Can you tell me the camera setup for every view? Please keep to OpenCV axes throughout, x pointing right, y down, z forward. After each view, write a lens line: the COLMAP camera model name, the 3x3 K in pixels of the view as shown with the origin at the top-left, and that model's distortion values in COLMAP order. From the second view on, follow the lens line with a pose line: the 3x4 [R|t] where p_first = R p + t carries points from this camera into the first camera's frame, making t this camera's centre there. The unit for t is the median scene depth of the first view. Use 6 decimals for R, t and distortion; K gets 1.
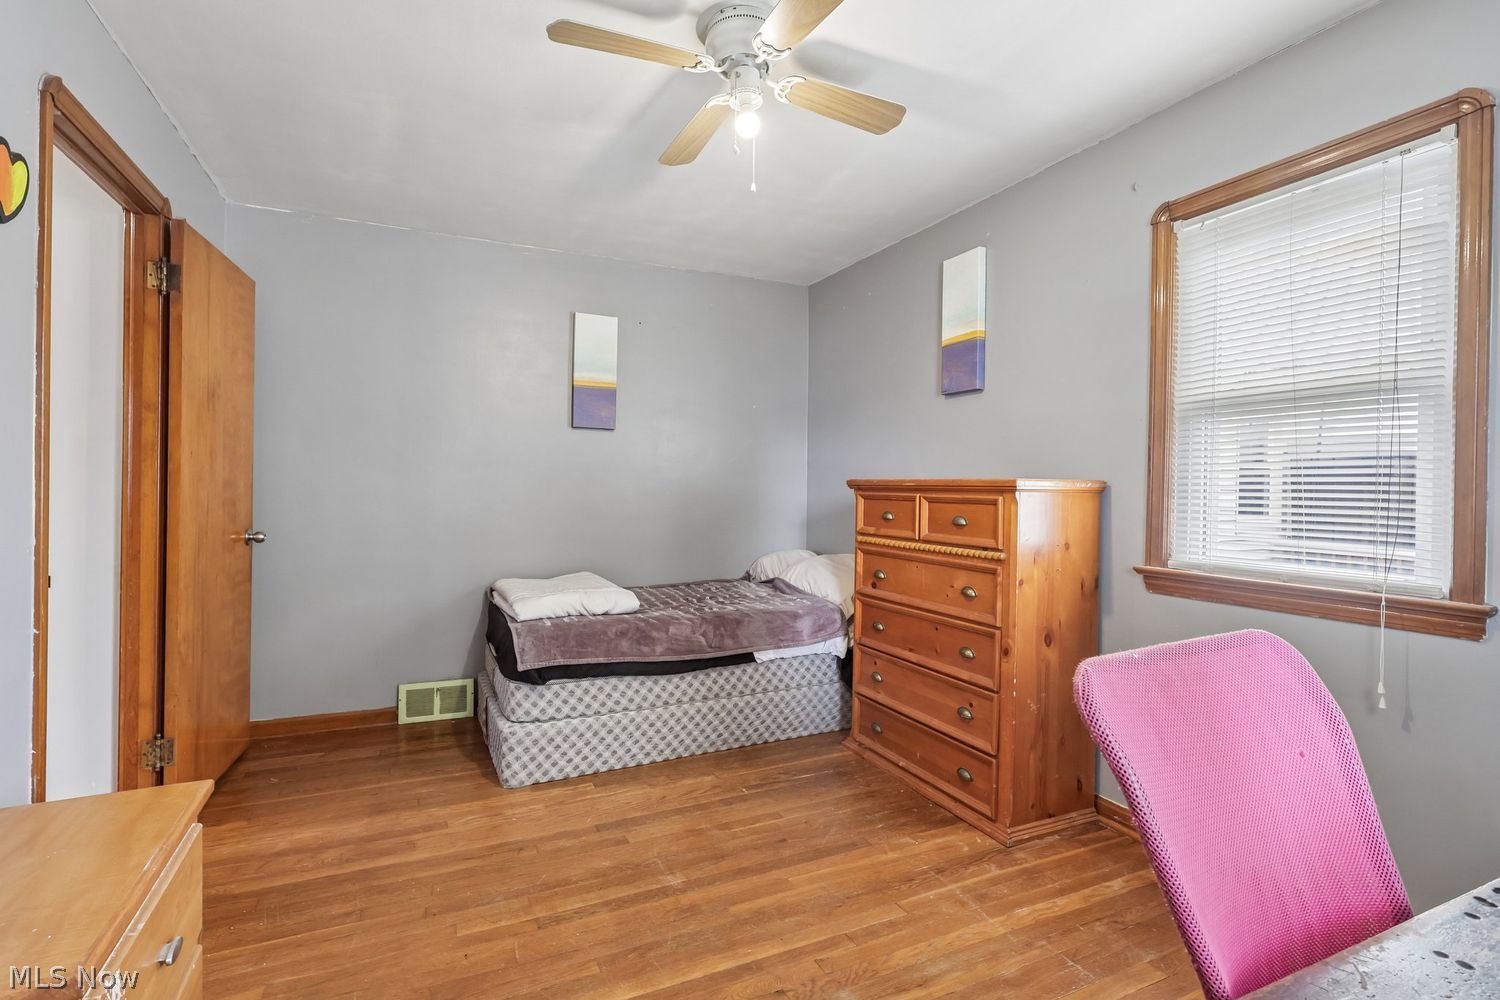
lens RADIAL K [[708.5, 0, 734.8], [0, 708.5, 490.2], [0, 0, 1]] dist [-0.011618, 0.000203]
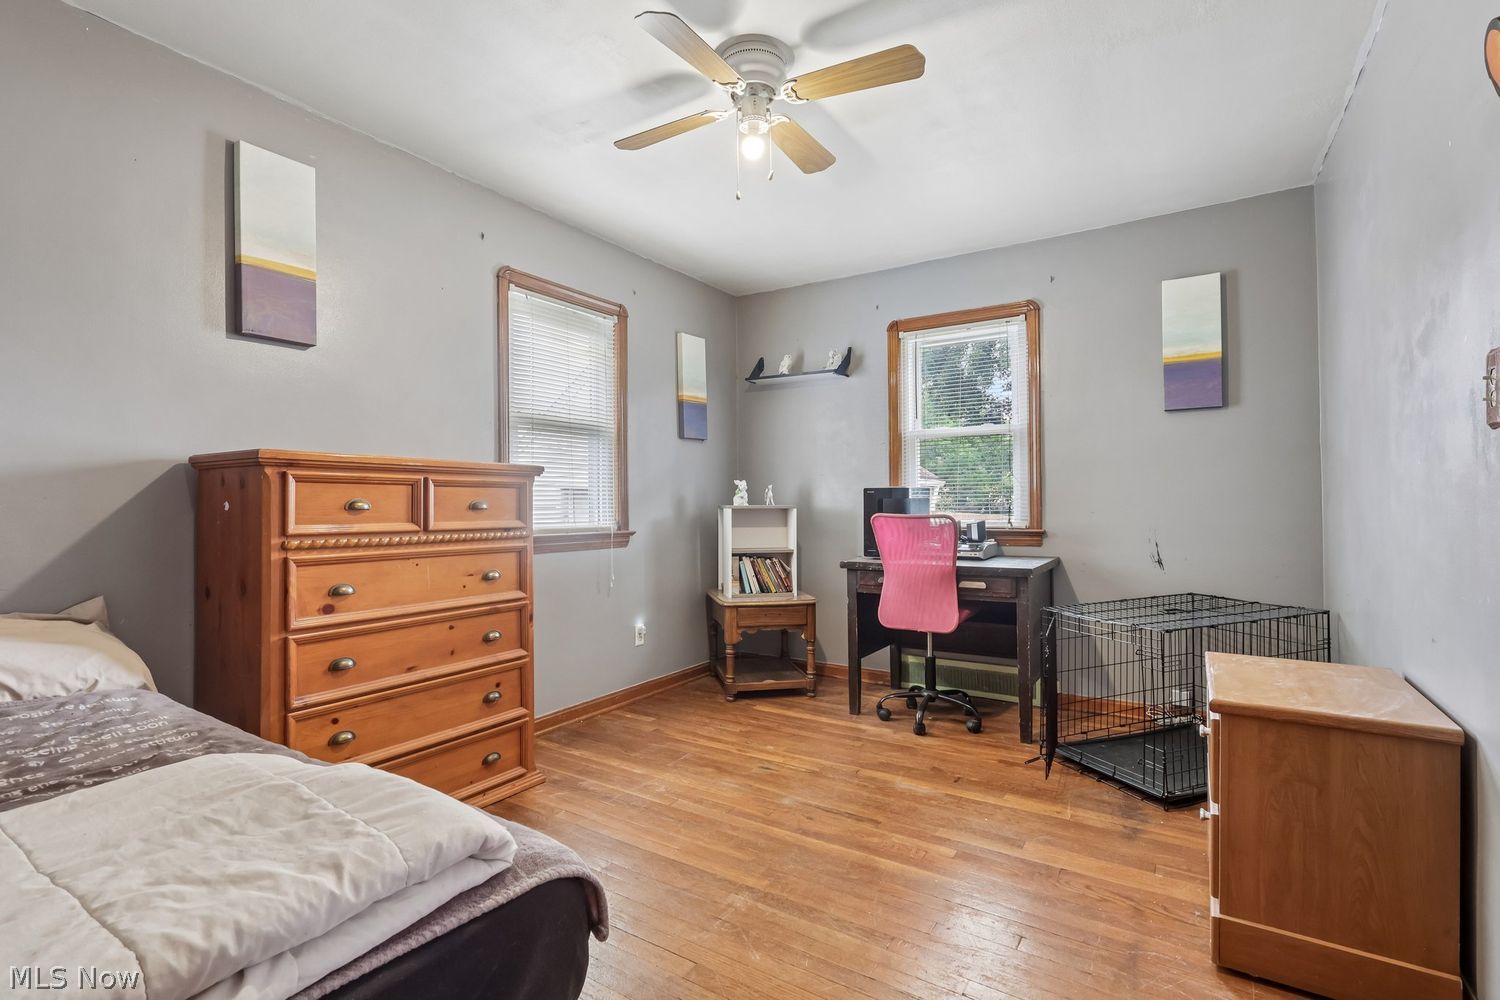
lens RADIAL K [[708.5, 0, 744.1], [0, 708.5, 504.3], [0, 0, 1]] dist [-0.001323, 0.000351]
pose [[-0.541917, -0.003536, 0.840425, -0.602799], [0.007361, 0.999933, 0.008954, 0.032014], [-0.840400, 0.011038, -0.541855, 1.058667]]
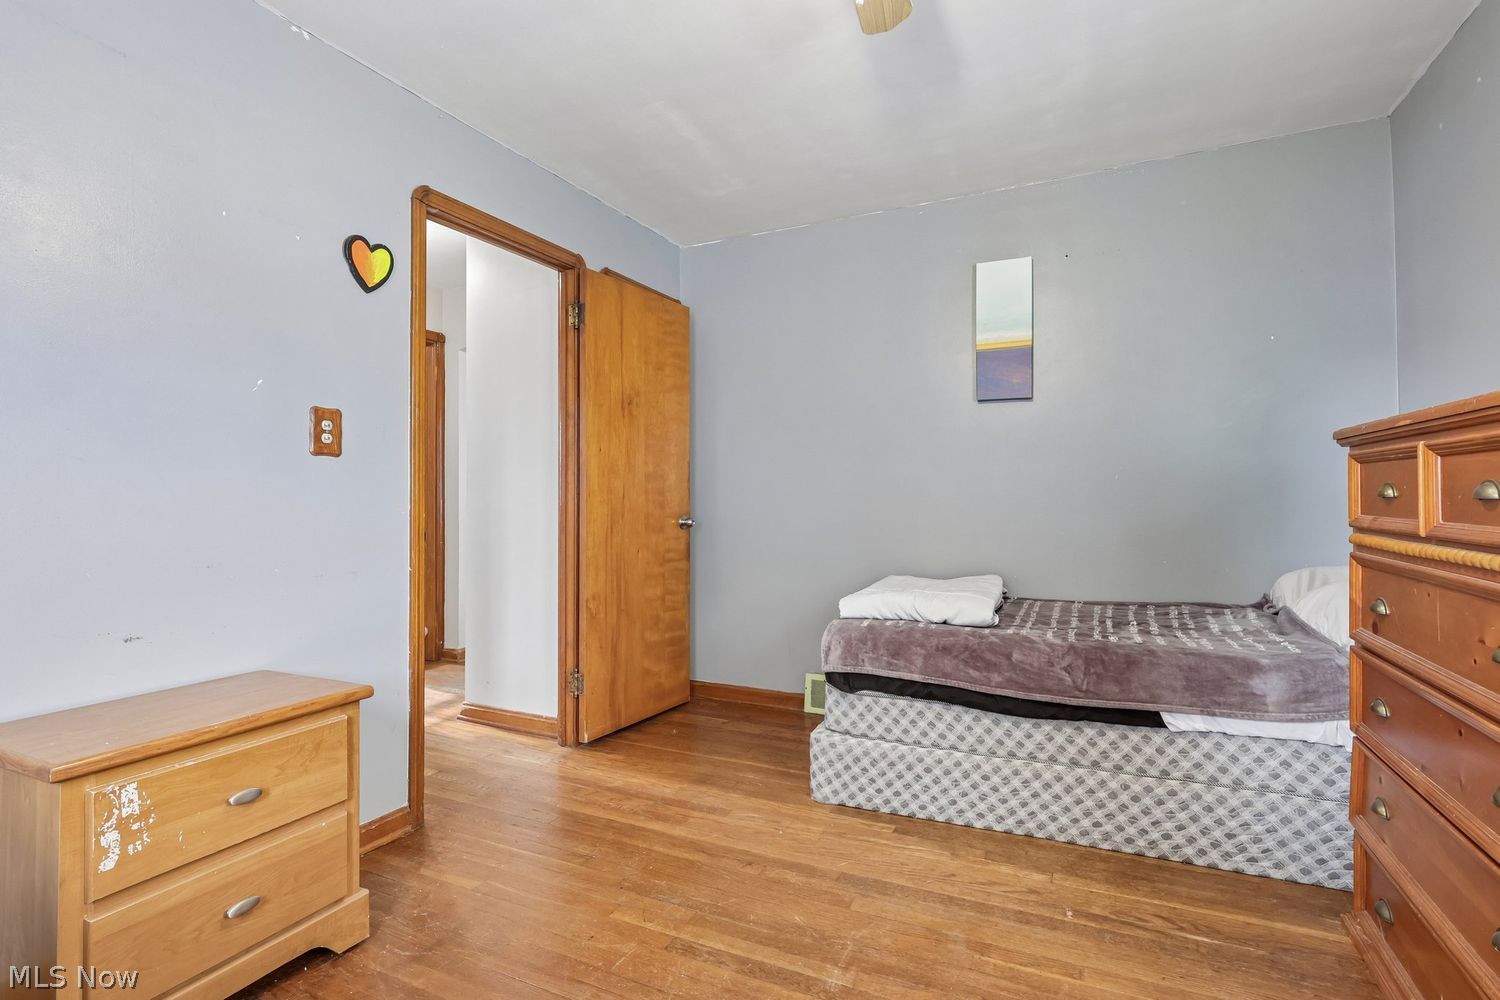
lens RADIAL K [[723.2, 0, 747.8], [0, 723.2, 486.1], [0, 0, 1]] dist [-0.001094, 0.001626]
pose [[0.635694, -0.028004, -0.771433, 0.323710], [0.009406, 0.999549, -0.028533, 0.042487], [0.771884, 0.010882, 0.635671, 0.316428]]
